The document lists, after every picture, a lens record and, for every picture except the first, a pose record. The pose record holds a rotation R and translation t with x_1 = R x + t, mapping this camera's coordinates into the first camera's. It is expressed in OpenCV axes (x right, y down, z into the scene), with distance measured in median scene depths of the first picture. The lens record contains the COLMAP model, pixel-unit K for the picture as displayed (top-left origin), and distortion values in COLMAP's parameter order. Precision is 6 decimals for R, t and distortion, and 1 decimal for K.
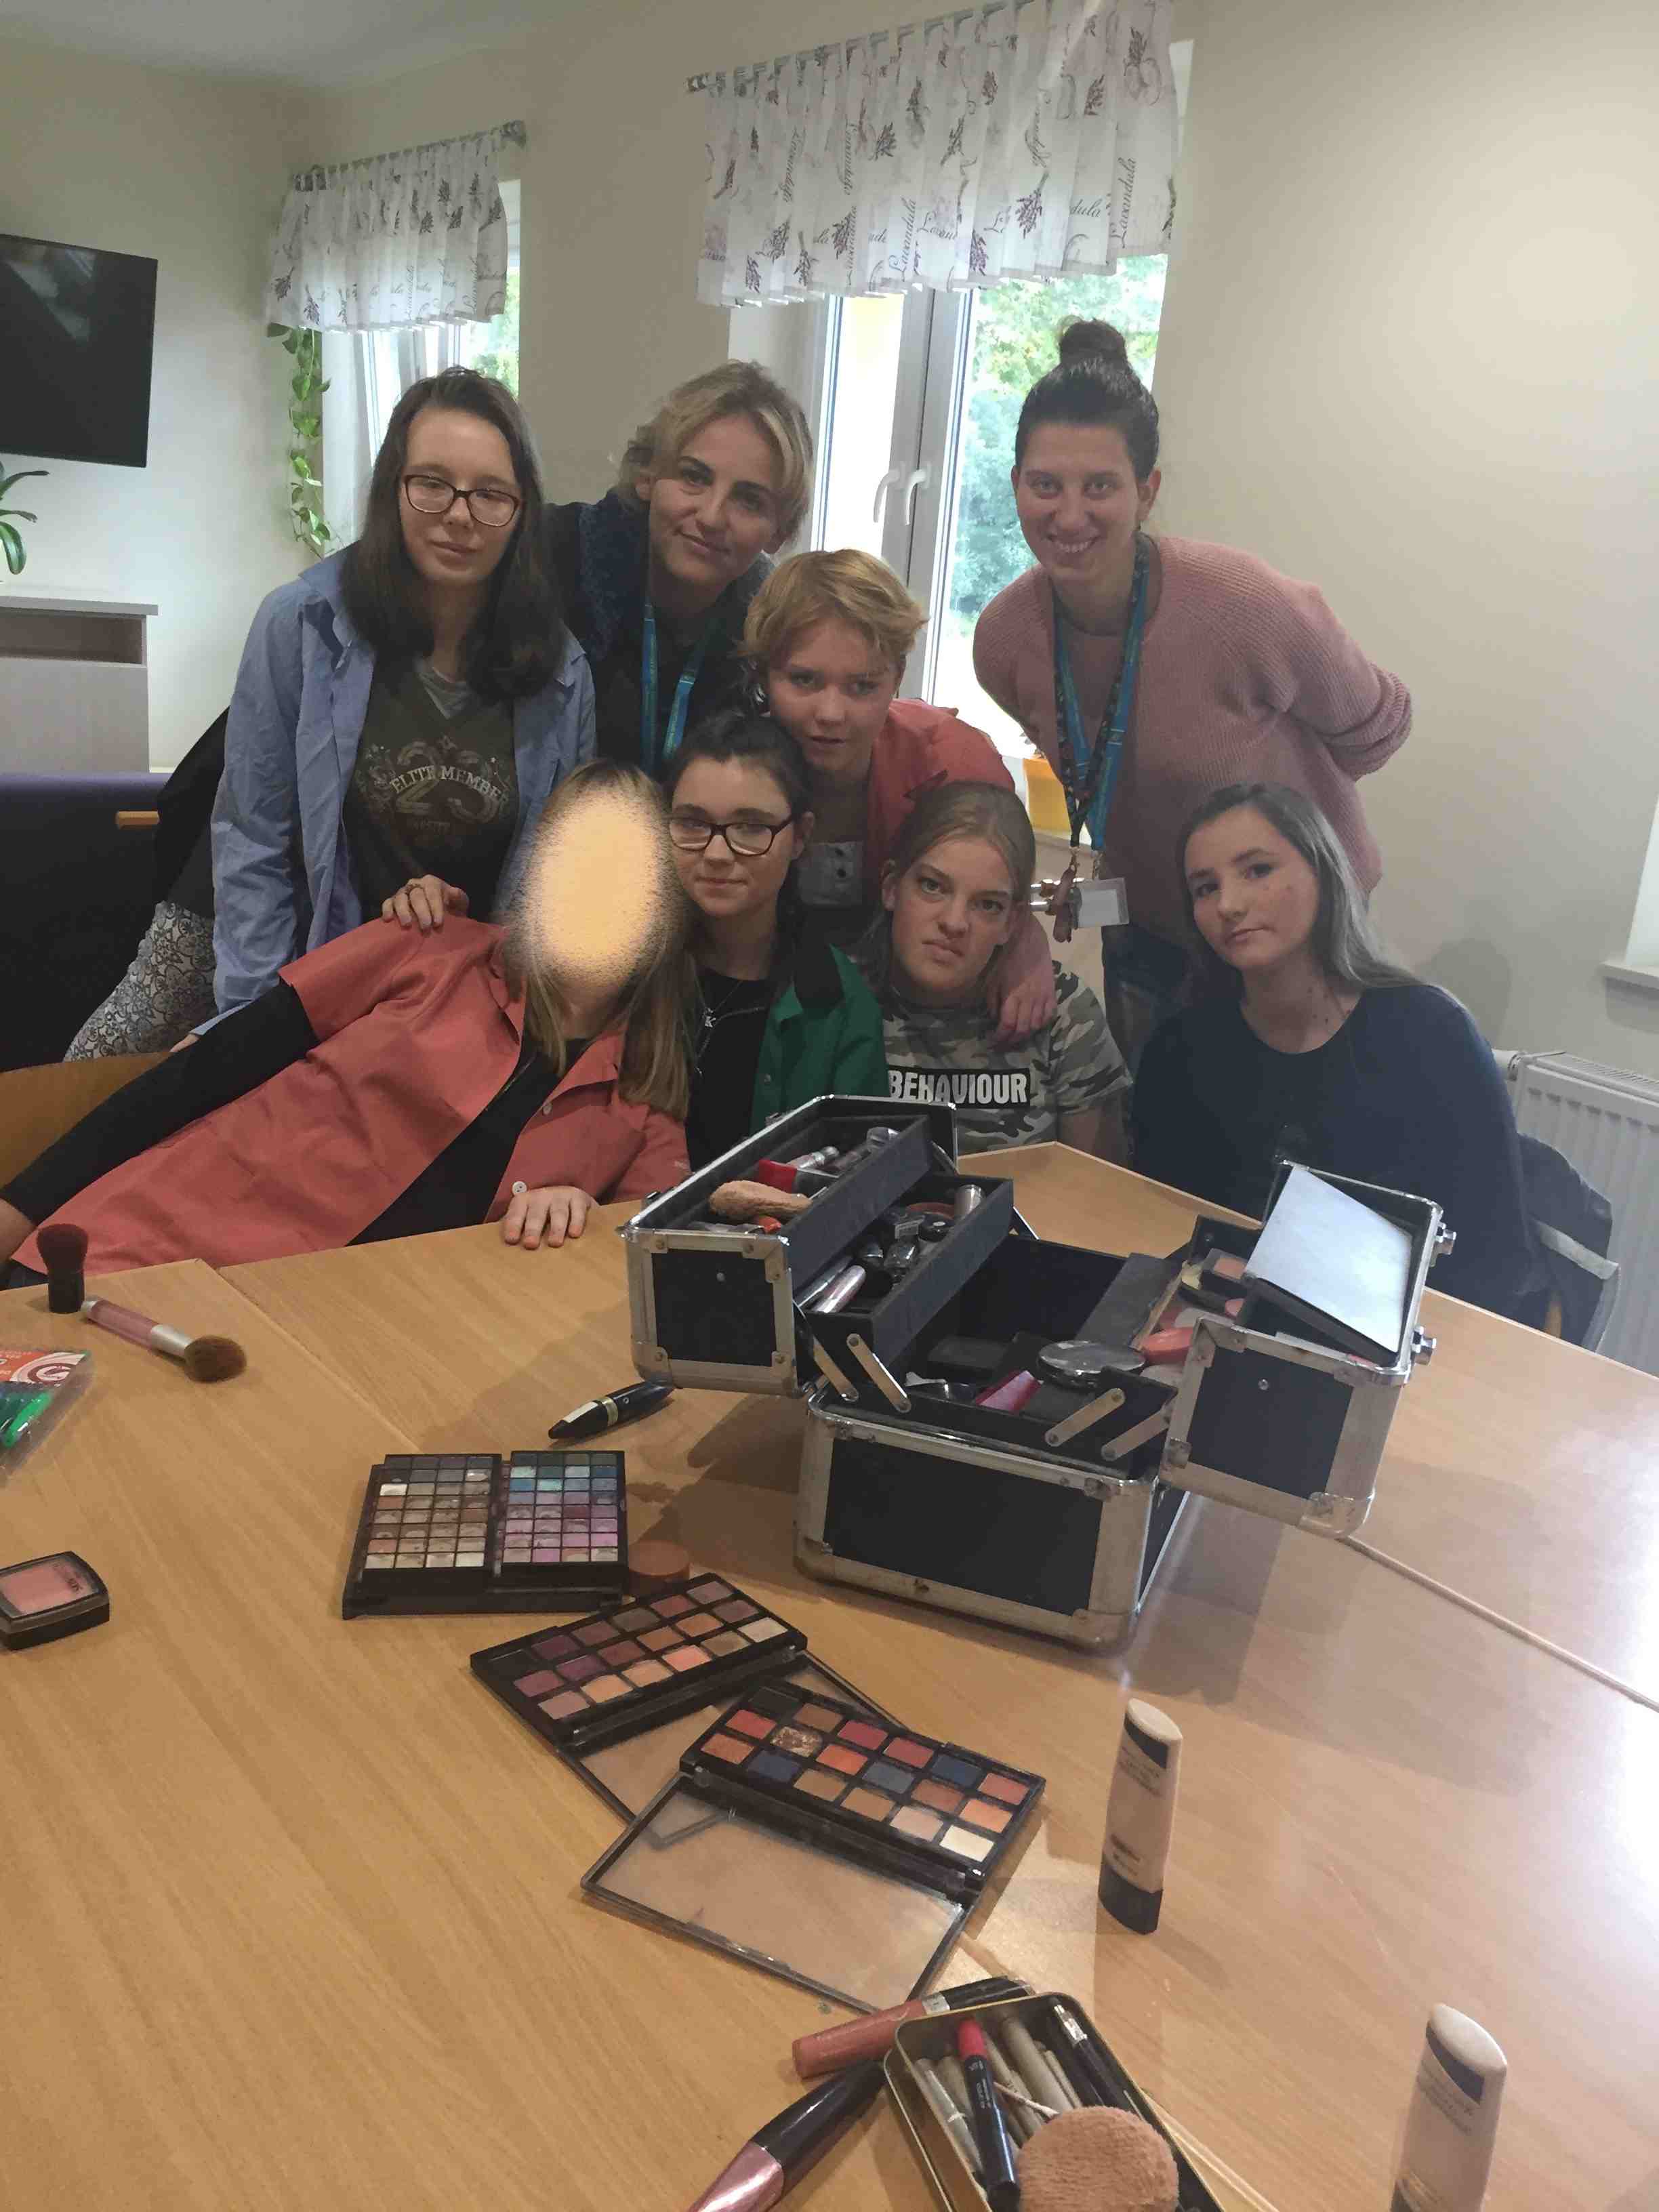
lens RADIAL K [[1919.7, 0, 829.5], [0, 1919.7, 1106.0], [0, 0, 1]] dist [0.030928, 0.004915]
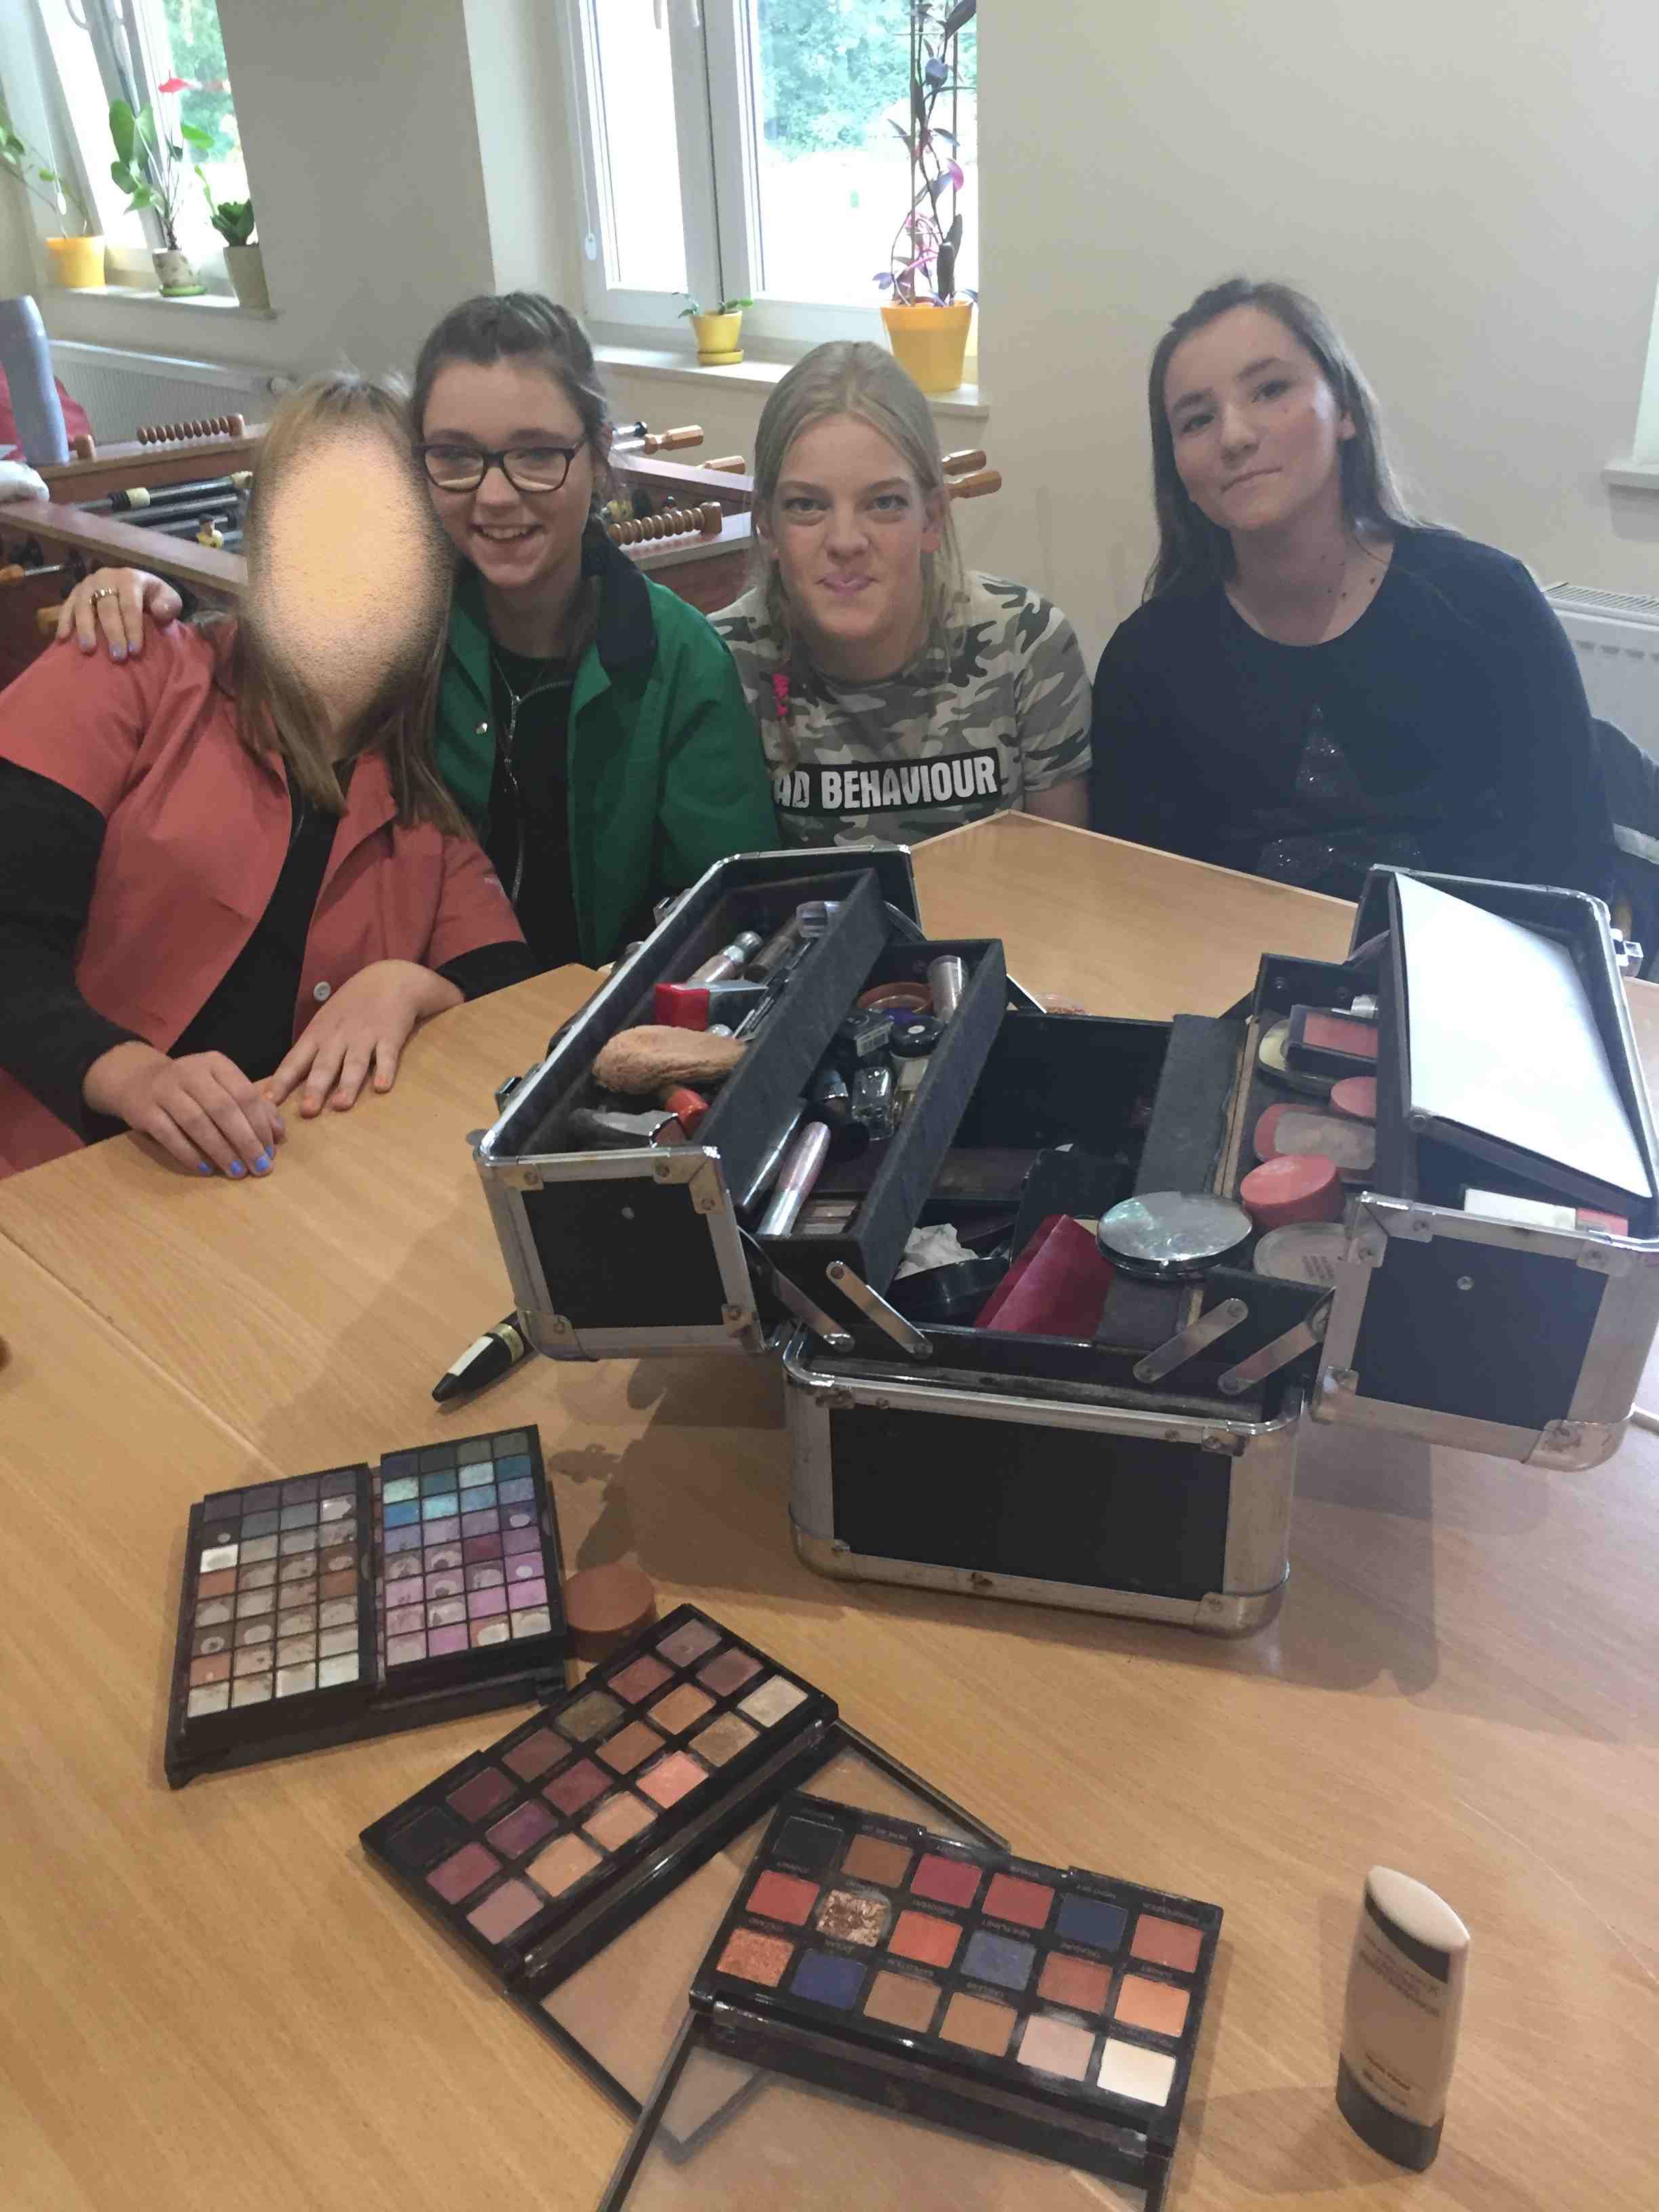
lens RADIAL K [[1919.7, 0, 829.5], [0, 1919.7, 1106.0], [0, 0, 1]] dist [0.030928, 0.004915]
pose [[0.987018, -0.158336, 0.026913, 0.001214], [0.149302, 0.966325, 0.209582, -0.079691], [-0.059191, -0.202843, 0.977421, 0.349610]]
